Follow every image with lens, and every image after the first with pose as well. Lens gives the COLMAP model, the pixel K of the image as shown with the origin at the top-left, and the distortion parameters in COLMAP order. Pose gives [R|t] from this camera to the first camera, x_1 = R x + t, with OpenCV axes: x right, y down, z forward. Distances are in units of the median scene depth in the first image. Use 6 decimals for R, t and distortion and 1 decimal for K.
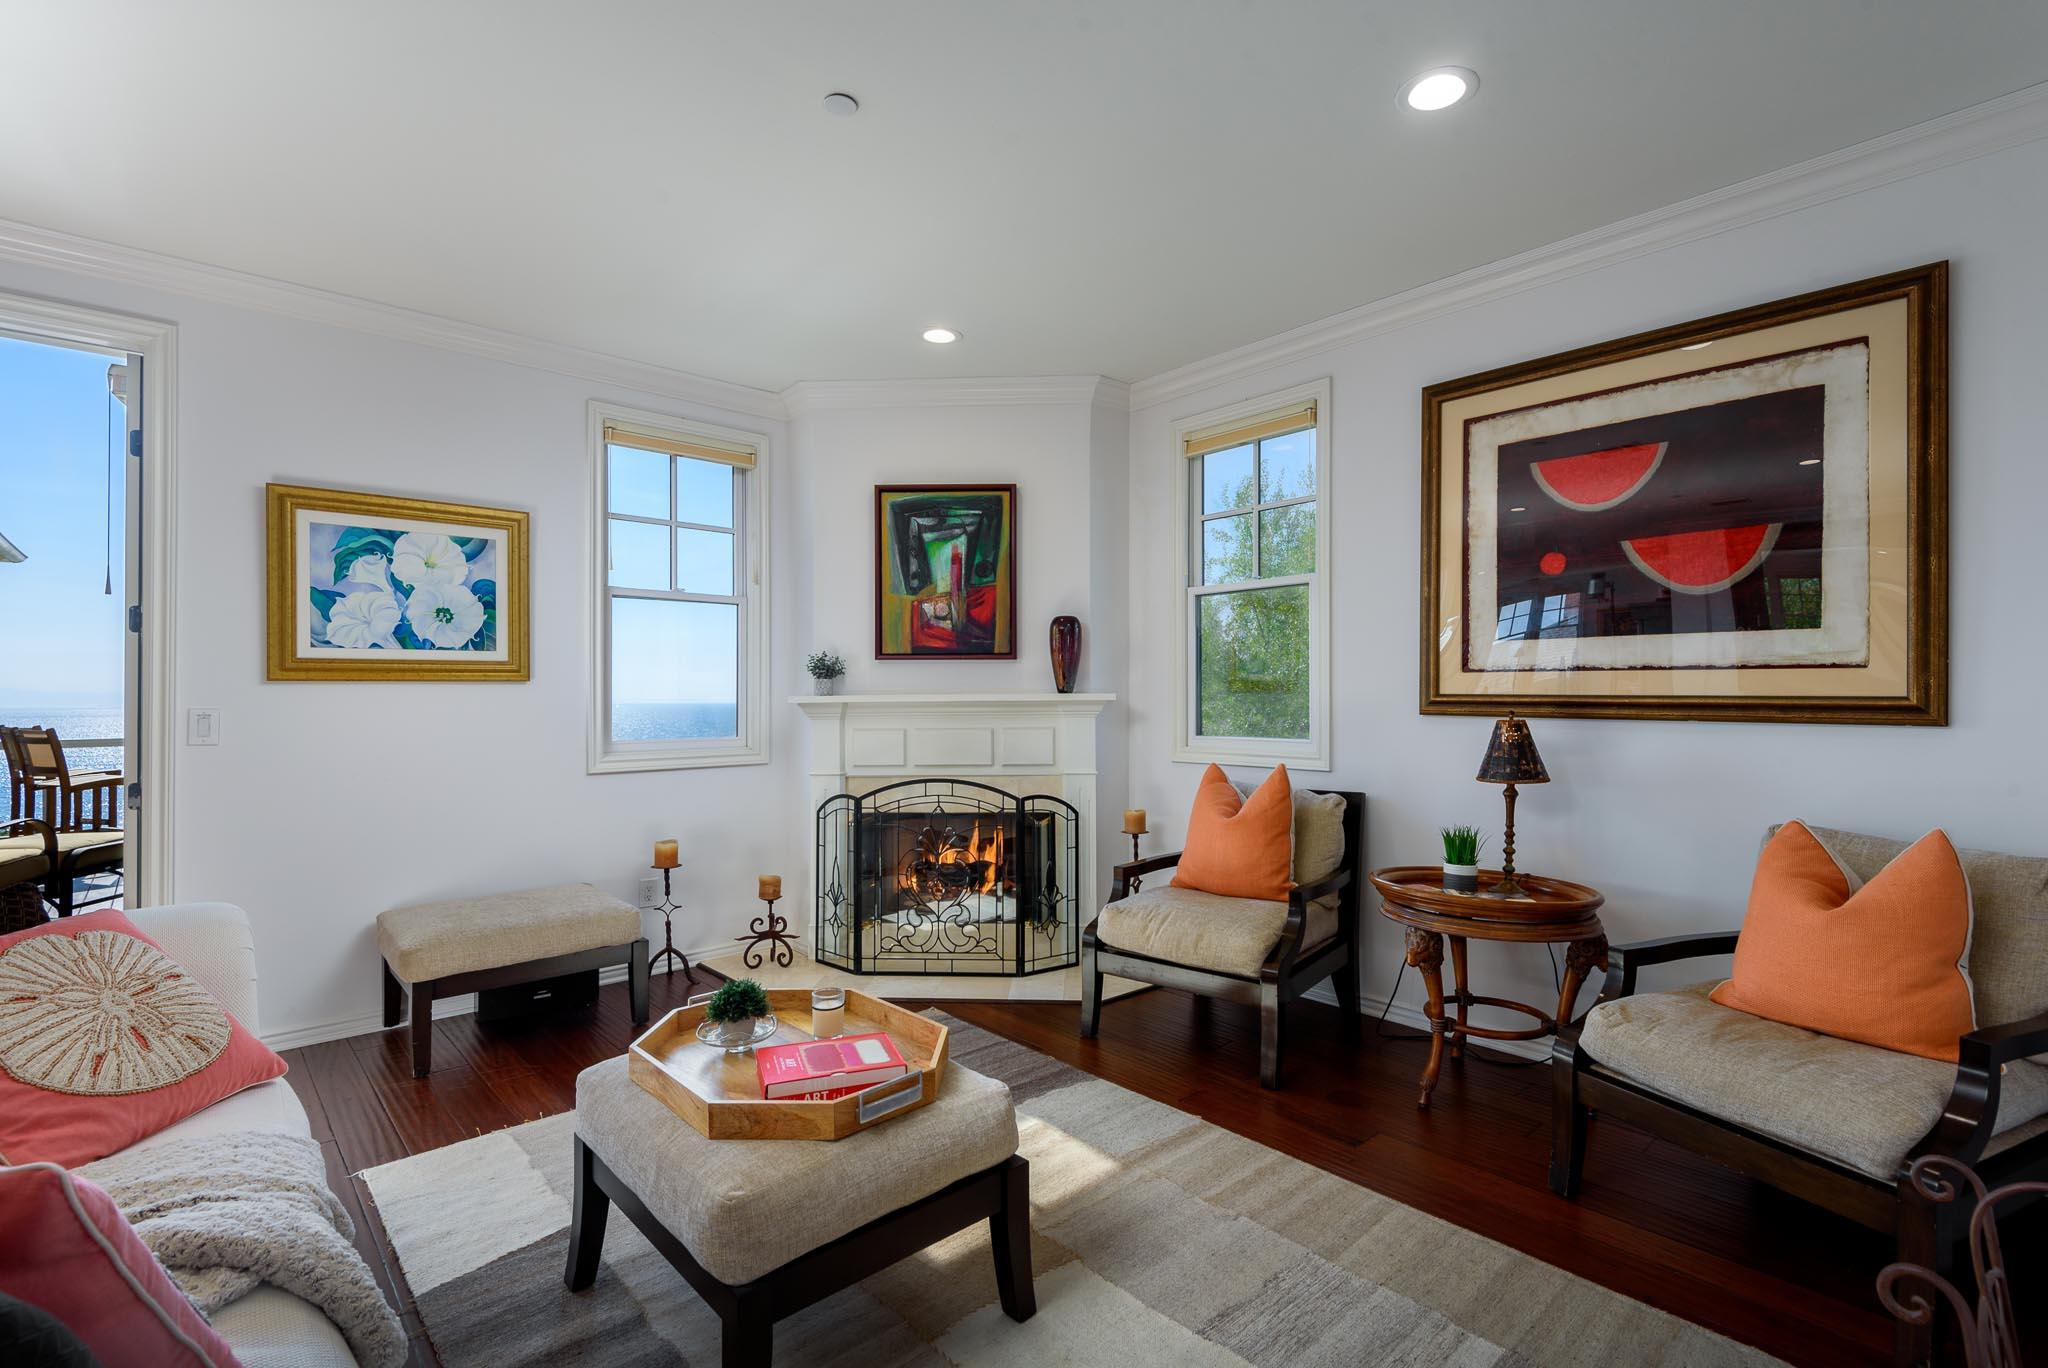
lens RADIAL K [[936.7, 0, 1027.6], [0, 936.7, 698.4], [0, 0, 1]] dist [-0.002137, -0.000984]
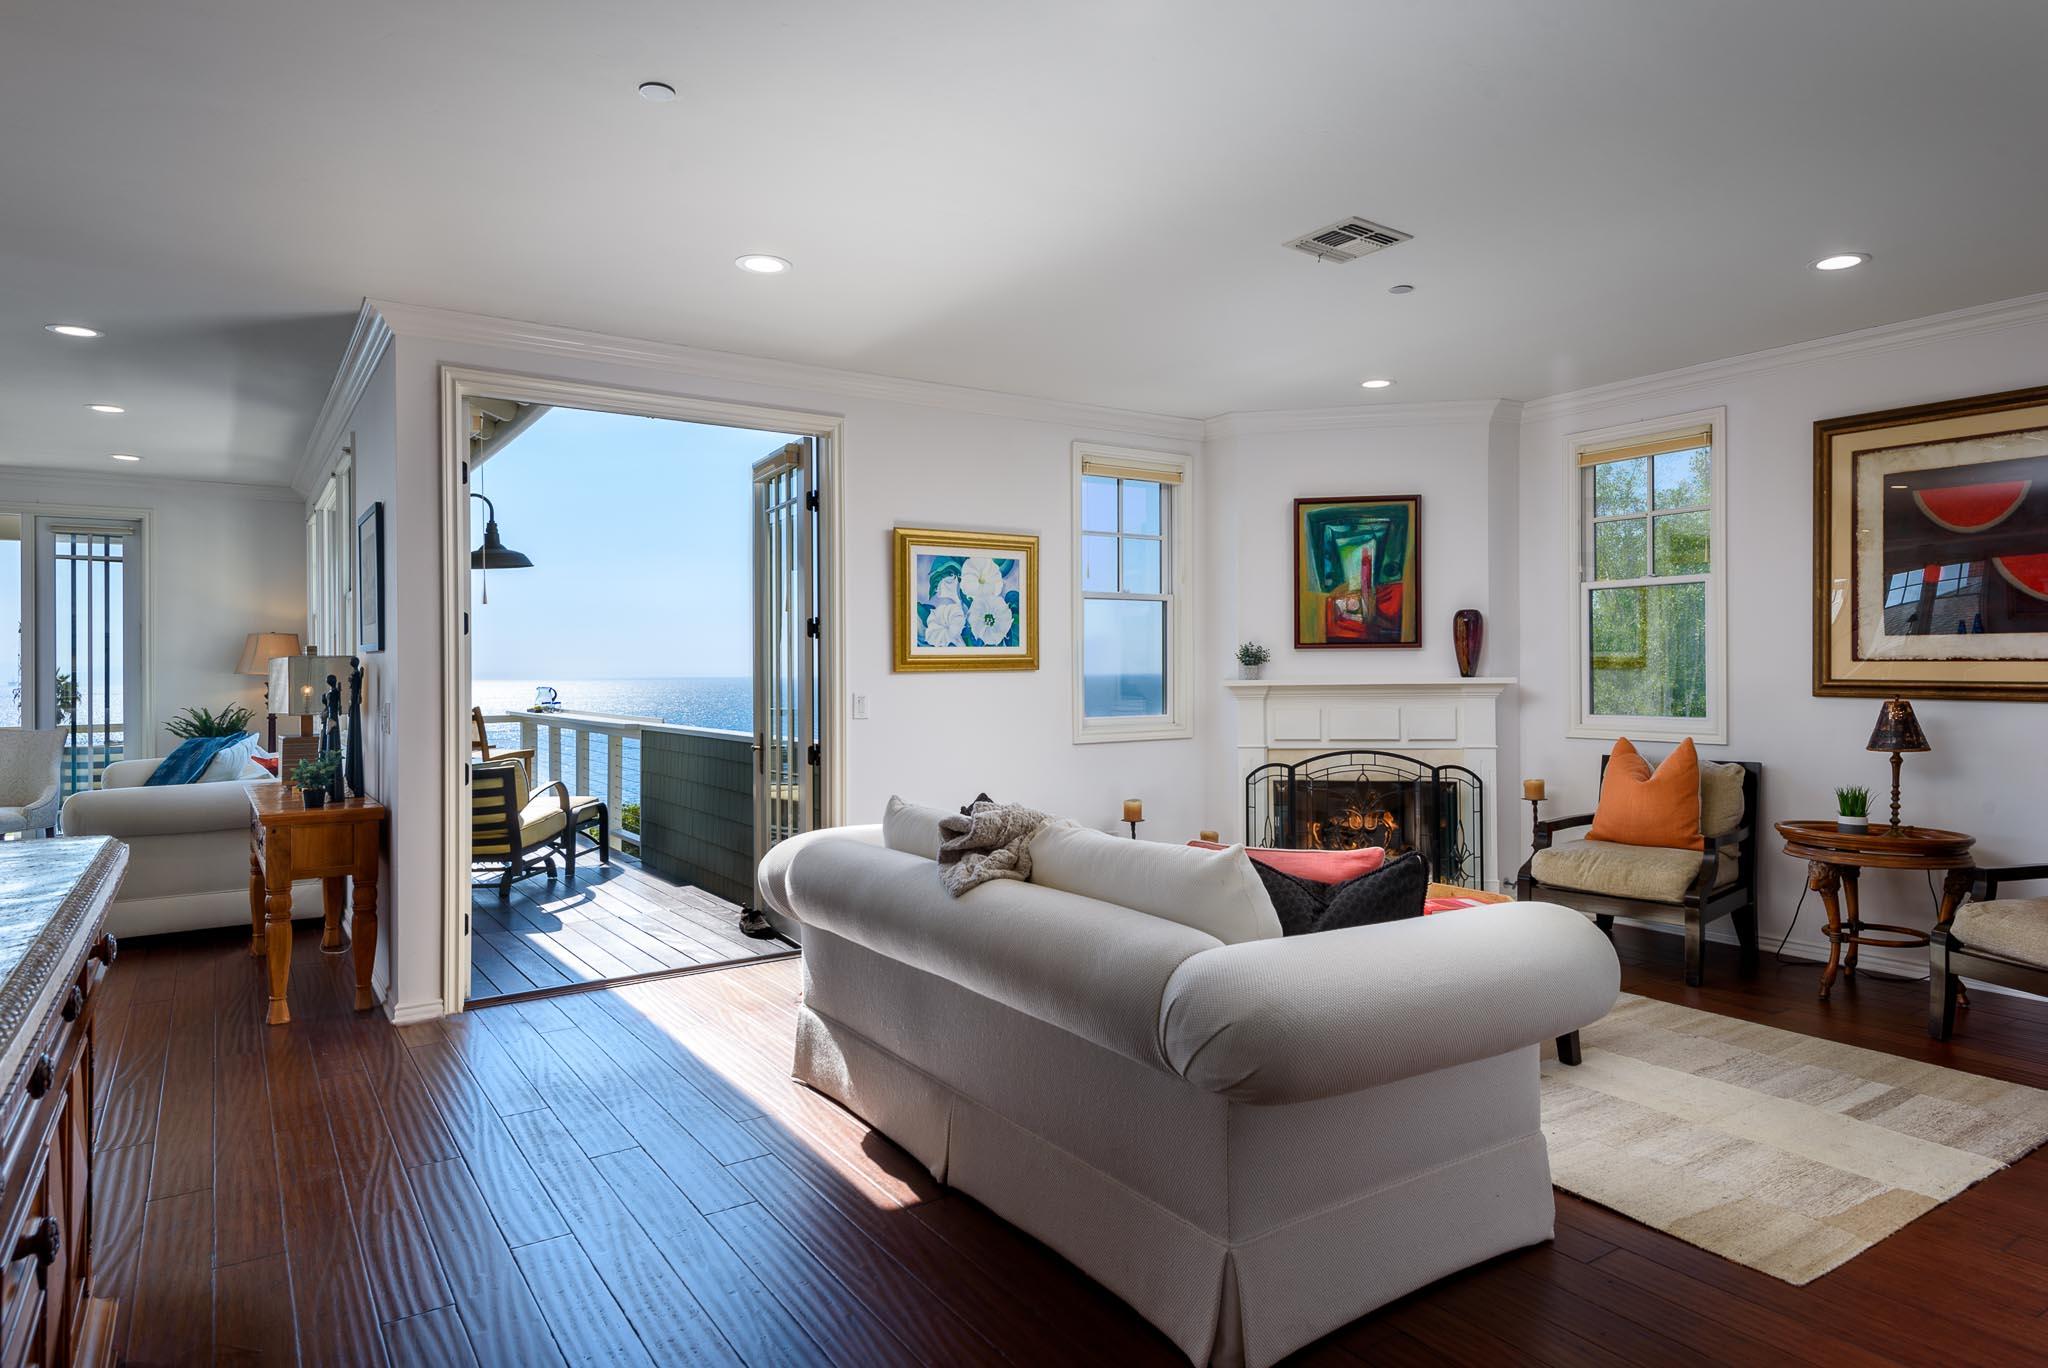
lens RADIAL K [[1186.2, 0, 1014.3], [0, 1186.2, 671.7], [0, 0, 1]] dist [-0.007861, -0.007973]
pose [[0.986567, -0.003577, -0.163318, -0.327246], [0.003542, 0.999994, -0.000507, -0.016508], [0.163318, -0.000078, 0.986573, -0.625757]]
